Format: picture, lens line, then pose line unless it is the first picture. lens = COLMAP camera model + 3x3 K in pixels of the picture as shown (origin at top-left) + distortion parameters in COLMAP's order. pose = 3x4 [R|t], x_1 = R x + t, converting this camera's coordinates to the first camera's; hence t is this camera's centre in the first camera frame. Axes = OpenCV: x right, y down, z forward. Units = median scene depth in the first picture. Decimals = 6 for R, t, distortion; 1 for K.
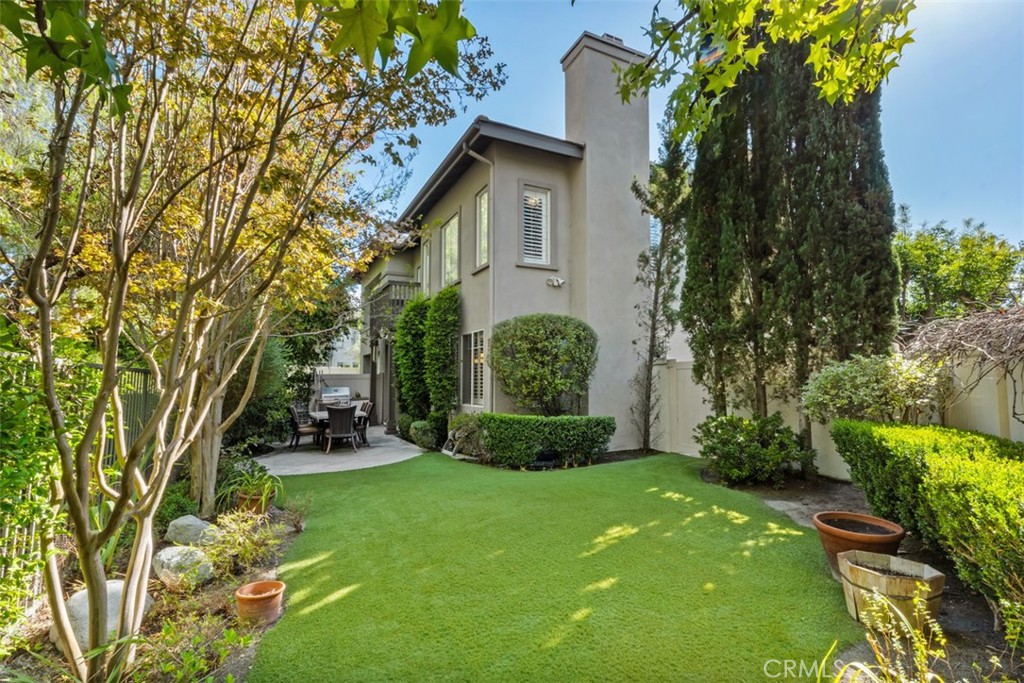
lens RADIAL K [[462.5, 0, 513.4], [0, 462.5, 344.9], [0, 0, 1]] dist [0.002751, 0.000381]
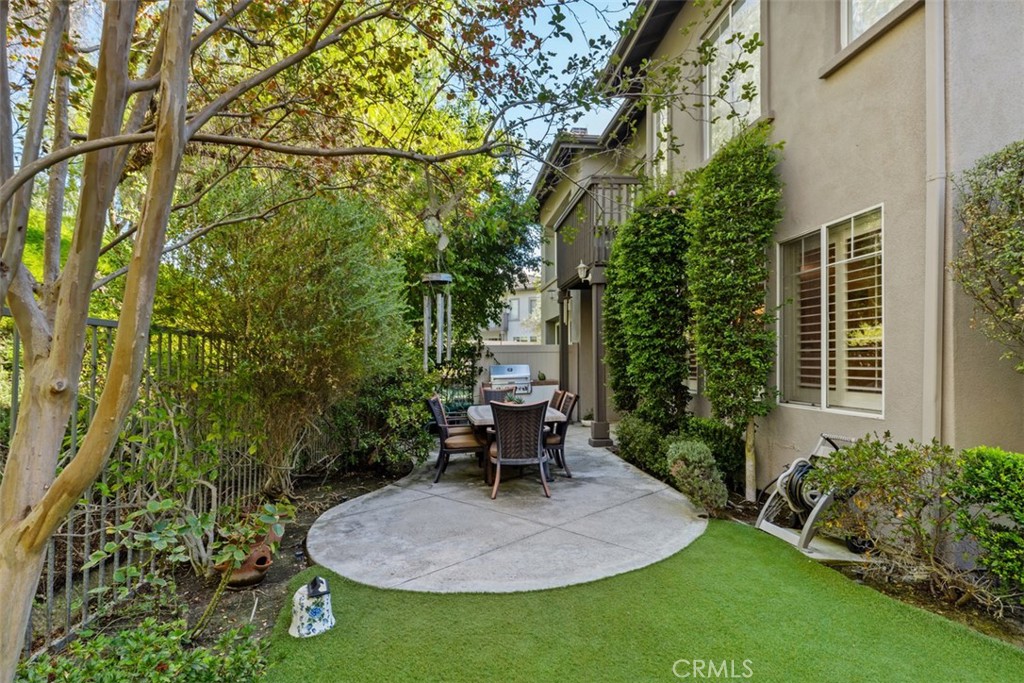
lens RADIAL K [[511.8, 0, 511.0], [0, 511.8, 345.4], [0, 0, 1]] dist [-0.000995, 0.000270]
pose [[0.932227, -0.009008, -0.361761, -0.170039], [0.026608, 0.998690, 0.043700, 0.046038], [0.360894, -0.050364, 0.931246, 0.461958]]
